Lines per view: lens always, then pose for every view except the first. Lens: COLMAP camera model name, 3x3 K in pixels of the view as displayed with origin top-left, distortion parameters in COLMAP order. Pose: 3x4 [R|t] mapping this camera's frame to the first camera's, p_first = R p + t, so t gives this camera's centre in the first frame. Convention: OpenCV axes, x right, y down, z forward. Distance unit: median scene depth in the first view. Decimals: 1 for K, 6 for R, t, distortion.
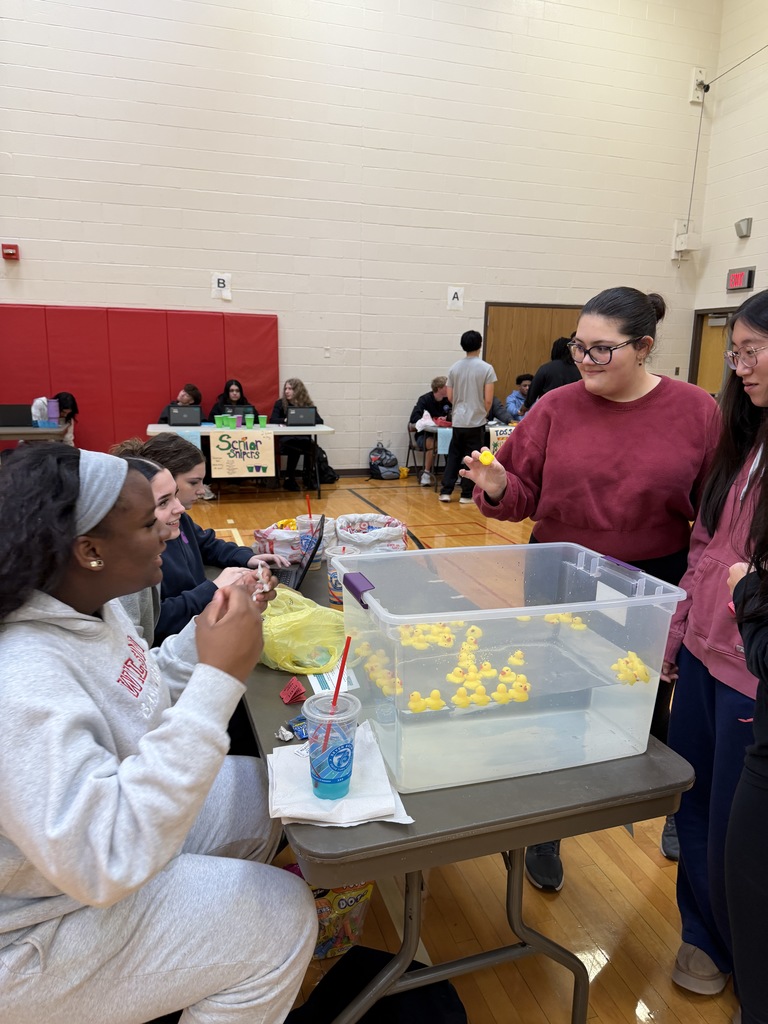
lens RADIAL K [[721.6, 0, 384.0], [0, 721.6, 512.0], [0, 0, 1]] dist [-0.001724, -0.002651]
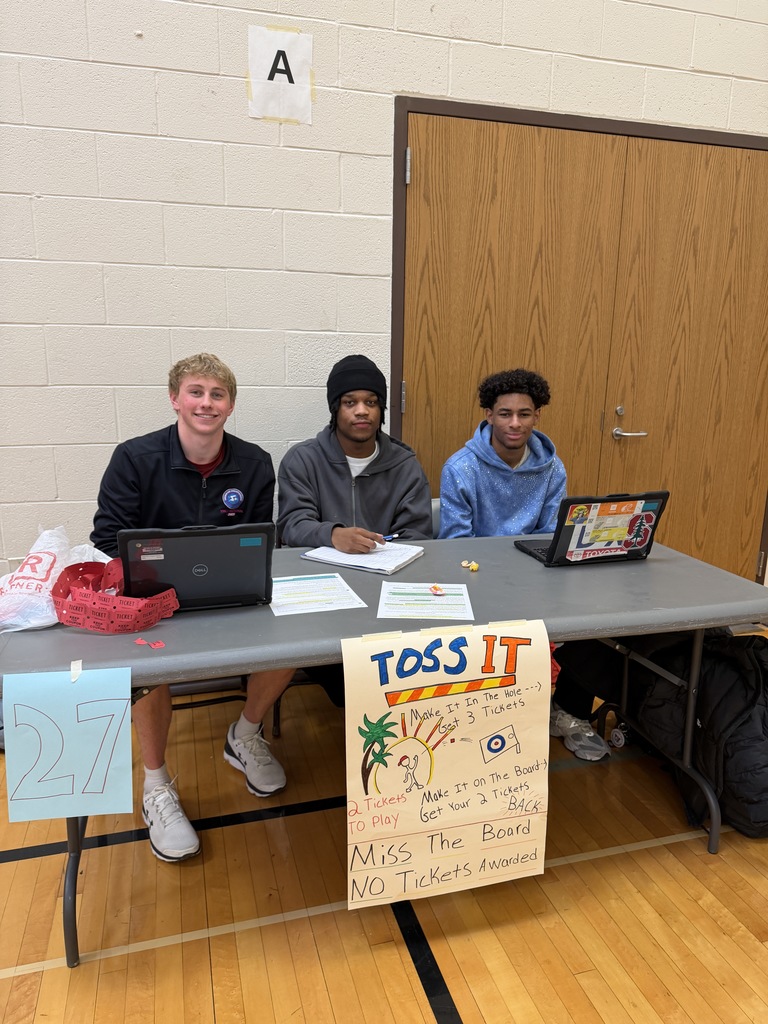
lens RADIAL K [[721.6, 0, 384.0], [0, 721.6, 512.0], [0, 0, 1]] dist [-0.001724, -0.002651]
pose [[0.999855, 0.003633, -0.016613, 0.142952], [-0.003101, 0.999486, 0.031918, -0.140648], [0.016720, -0.031862, 0.999352, 0.724426]]
